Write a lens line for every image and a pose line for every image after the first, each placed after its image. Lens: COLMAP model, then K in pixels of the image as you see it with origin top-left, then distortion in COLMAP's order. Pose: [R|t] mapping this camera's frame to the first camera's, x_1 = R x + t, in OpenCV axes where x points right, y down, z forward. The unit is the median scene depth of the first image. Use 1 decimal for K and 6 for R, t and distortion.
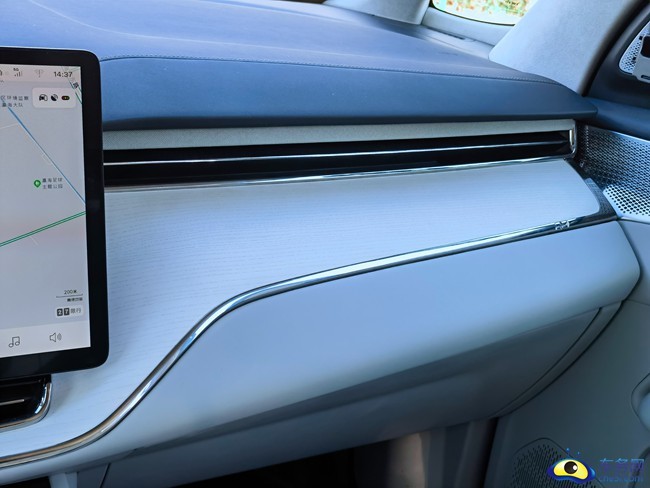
lens RADIAL K [[901.1, 0, 325.2], [0, 901.1, 250.0], [0, 0, 1]] dist [0.051698, 0.000000]
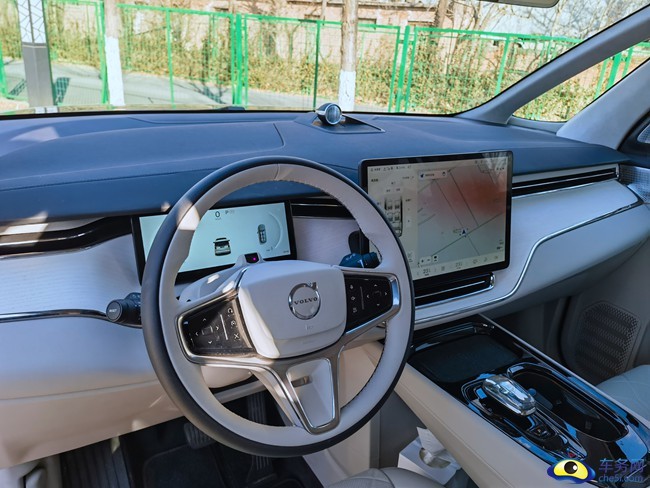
lens RADIAL K [[512.0, 0, 329.2], [0, 512.0, 247.6], [0, 0, 1]] dist [0.075034, -0.072134]
pose [[0.996796, -0.068316, 0.041603, -0.850739], [0.067894, 0.997627, 0.011473, 0.015119], [-0.042288, -0.008611, 0.999068, -0.507327]]
